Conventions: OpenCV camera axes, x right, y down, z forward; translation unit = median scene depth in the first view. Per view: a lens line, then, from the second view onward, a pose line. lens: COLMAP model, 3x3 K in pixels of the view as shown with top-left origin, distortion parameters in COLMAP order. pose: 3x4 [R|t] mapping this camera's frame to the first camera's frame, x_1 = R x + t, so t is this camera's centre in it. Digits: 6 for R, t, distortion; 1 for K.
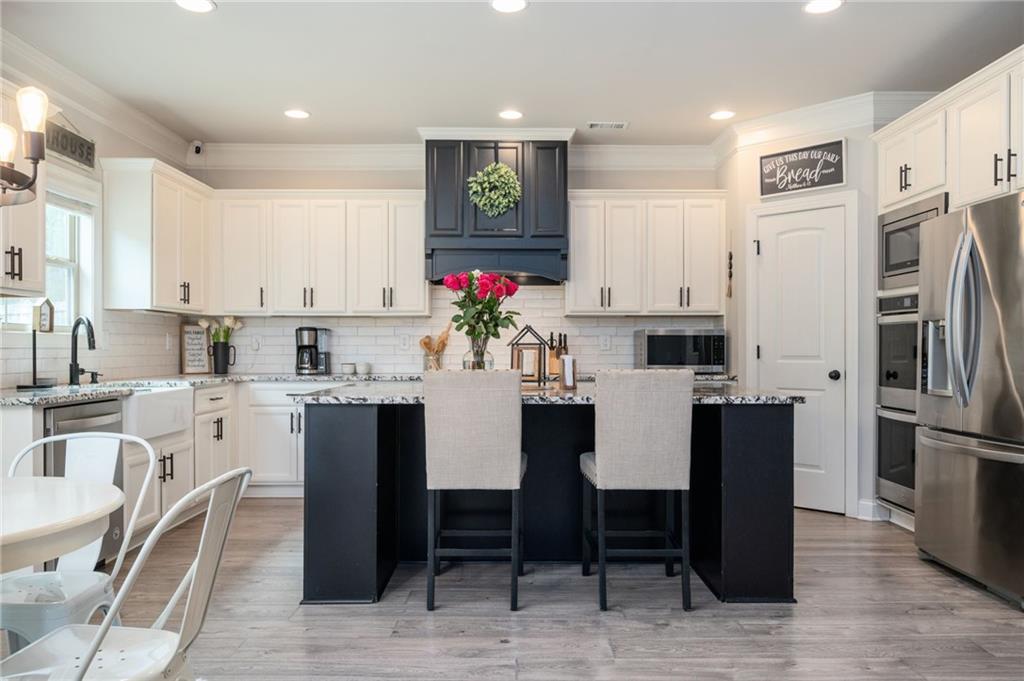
lens RADIAL K [[770.3, 0, 518.1], [0, 770.3, 346.5], [0, 0, 1]] dist [0.004104, -0.004888]
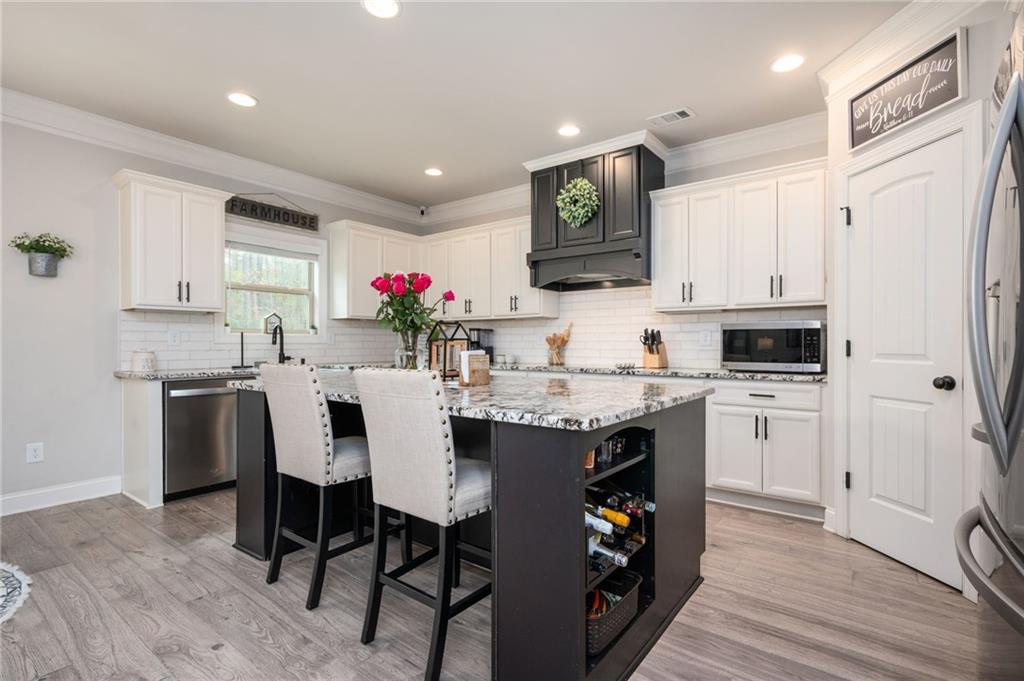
lens RADIAL K [[487.8, 0, 511.7], [0, 487.8, 343.6], [0, 0, 1]] dist [0.000707, -0.000611]
pose [[0.791889, -0.000327, -0.610666, 0.354541], [0.001069, 0.999999, 0.000851, 0.001527], [0.610665, -0.001327, 0.791888, 0.405303]]
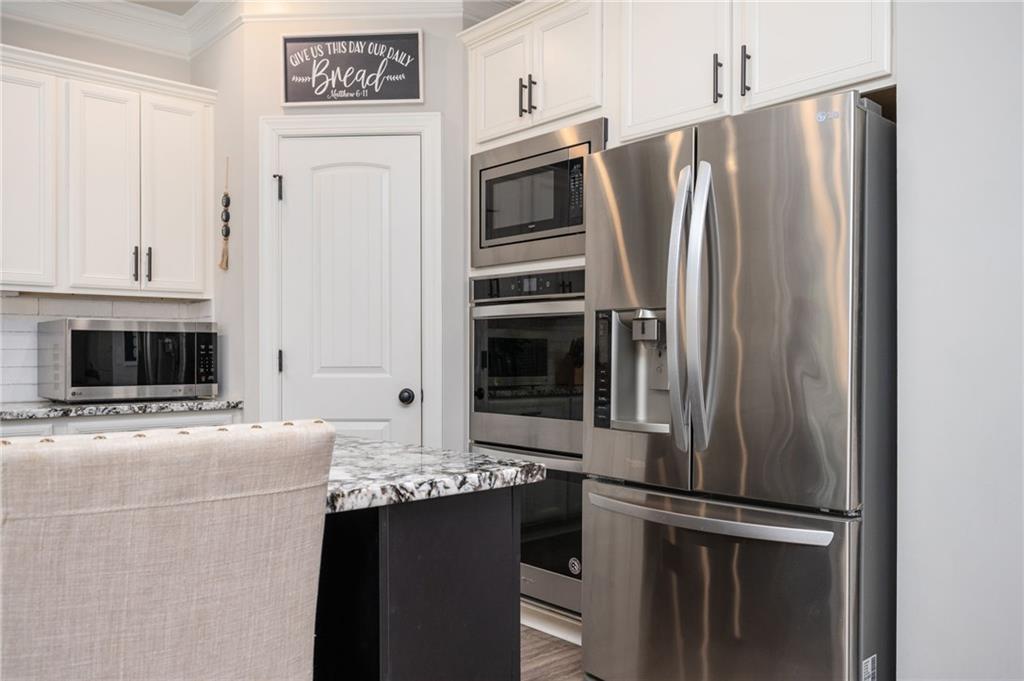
lens RADIAL K [[807.4, 0, 525.9], [0, 807.4, 356.6], [0, 0, 1]] dist [-0.004002, -0.007980]
pose [[0.744009, -0.002341, 0.668166, 0.033354], [-0.001445, 0.999986, 0.005113, 0.000241], [-0.668168, -0.004769, 0.743995, 0.413330]]
